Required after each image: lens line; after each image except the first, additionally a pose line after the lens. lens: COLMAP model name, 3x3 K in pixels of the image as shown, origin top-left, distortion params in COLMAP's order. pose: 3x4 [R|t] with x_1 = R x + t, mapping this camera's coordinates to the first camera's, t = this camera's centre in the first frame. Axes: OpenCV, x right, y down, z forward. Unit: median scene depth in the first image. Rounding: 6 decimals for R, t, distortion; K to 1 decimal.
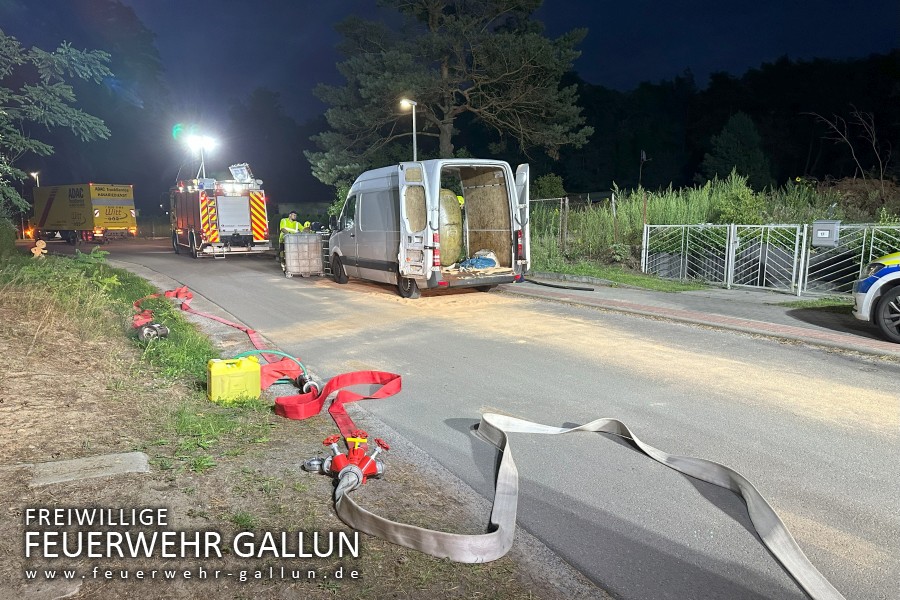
lens RADIAL K [[626.2, 0, 448.9], [0, 626.2, 338.0], [0, 0, 1]] dist [0.069771, -0.080804]
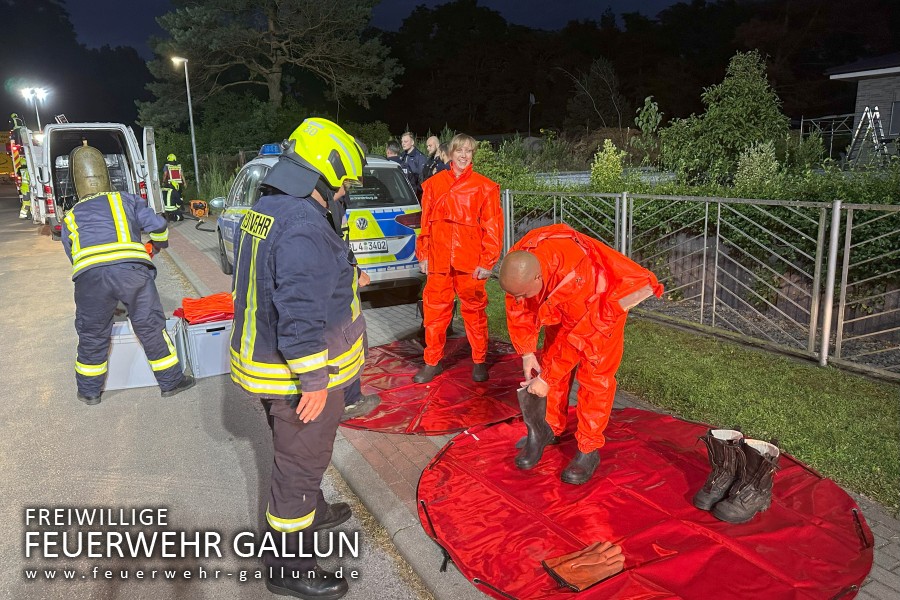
lens RADIAL K [[626.2, 0, 449.6], [0, 626.2, 304.2], [0, 0, 1]] dist [0.069771, -0.080804]
pose [[0.999817, -0.009909, 0.016386, 0.327929], [0.009157, 0.998928, 0.045371, 0.005253], [-0.016818, -0.045213, 0.998836, -0.111004]]
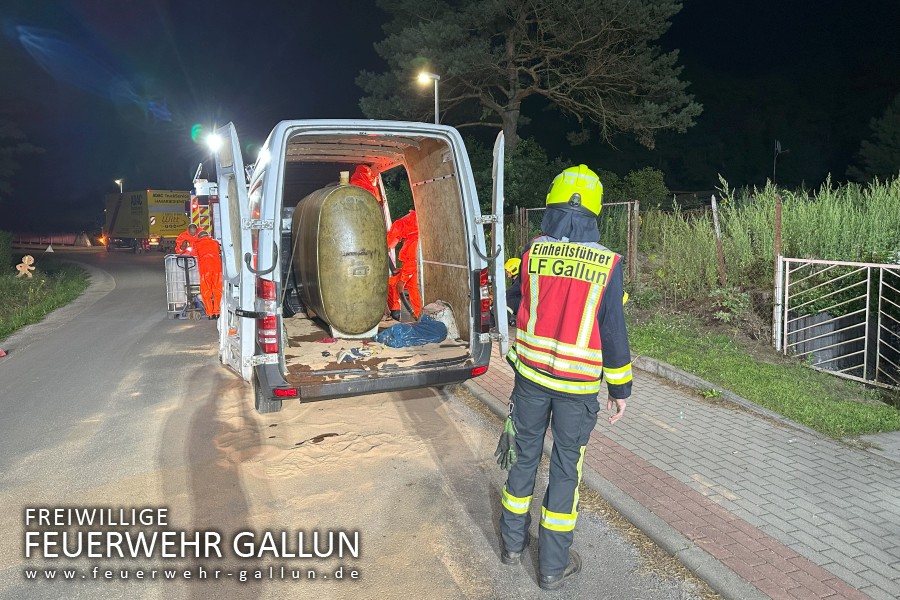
lens RADIAL K [[626.2, 0, 443.6], [0, 626.2, 273.7], [0, 0, 1]] dist [0.069771, -0.080804]
pose [[0.981212, 0.011894, -0.192563, 0.083795], [-0.031613, 0.994520, -0.099654, -0.058870], [0.190323, 0.103869, 0.976211, 0.263441]]
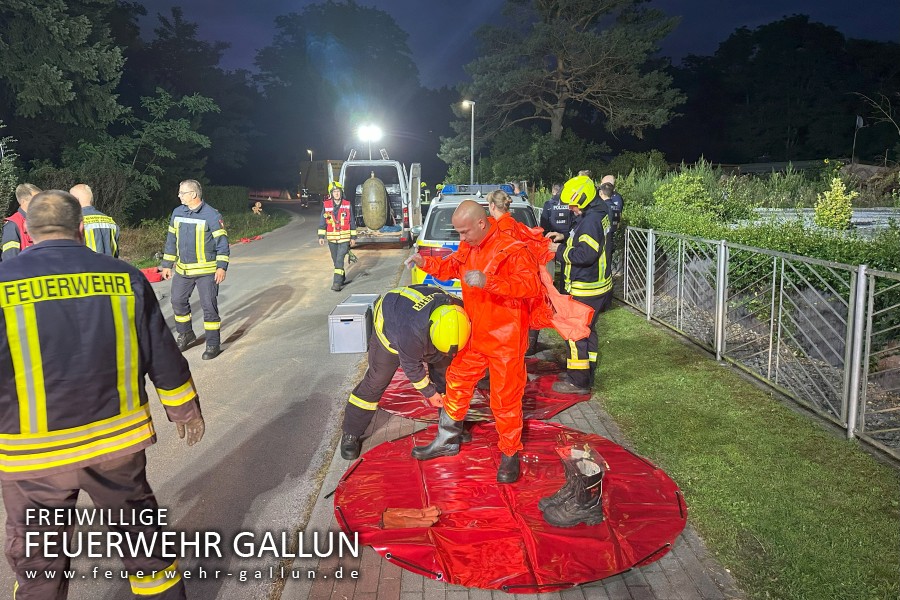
lens RADIAL K [[626.2, 0, 455.7], [0, 626.2, 295.5], [0, 0, 1]] dist [0.069771, -0.080804]
pose [[0.902034, 0.088136, -0.422571, 0.415353], [-0.090959, 0.995763, 0.013522, 0.001226], [0.421972, 0.026239, 0.906229, -0.133443]]
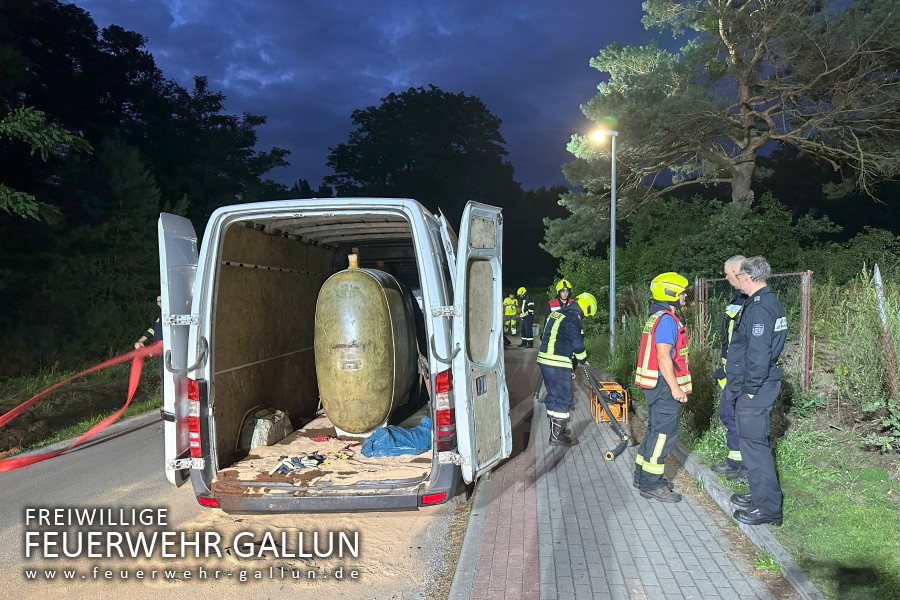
lens RADIAL K [[626.2, 0, 454.9], [0, 626.2, 327.9], [0, 0, 1]] dist [0.069771, -0.080804]
pose [[0.825649, 0.025107, -0.563625, 0.159473], [-0.094210, 0.991118, -0.093858, -0.079568], [0.556263, 0.130593, 0.820681, 0.335963]]
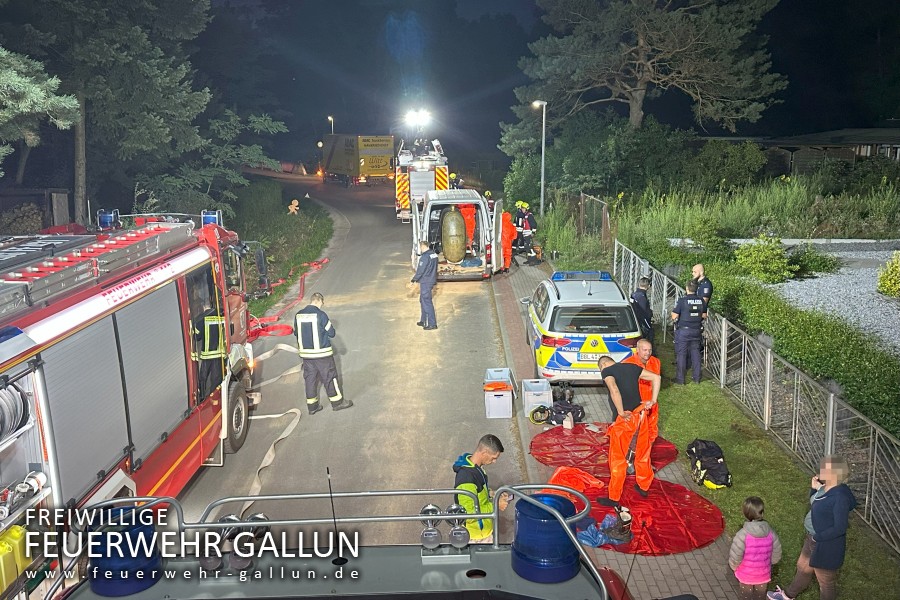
lens RADIAL K [[829.4, 0, 445.7], [0, 829.4, 306.0], [0, 0, 1]] dist [0.077051, 0.000000]
pose [[0.878052, 0.104519, -0.467013, 0.464044], [-0.086806, 0.994456, 0.059354, -0.065049], [0.470627, -0.011576, 0.882256, -0.381533]]
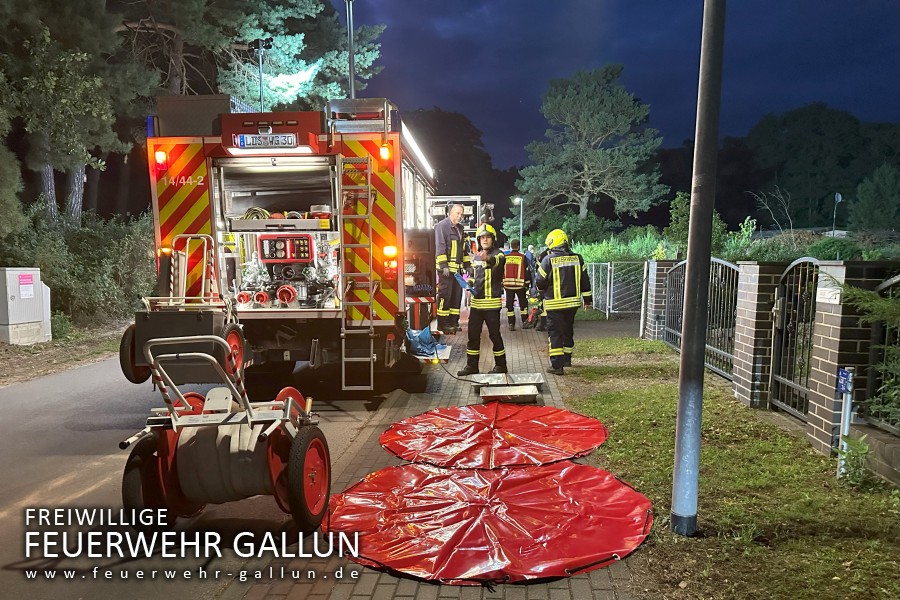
lens RADIAL K [[626.2, 0, 456.7], [0, 626.2, 334.5], [0, 0, 1]] dist [0.069771, -0.080804]
pose [[0.847712, 0.069825, -0.525840, 0.741168], [-0.095697, 0.995165, -0.022129, 0.109092], [0.521752, 0.069080, 0.850295, -0.686913]]
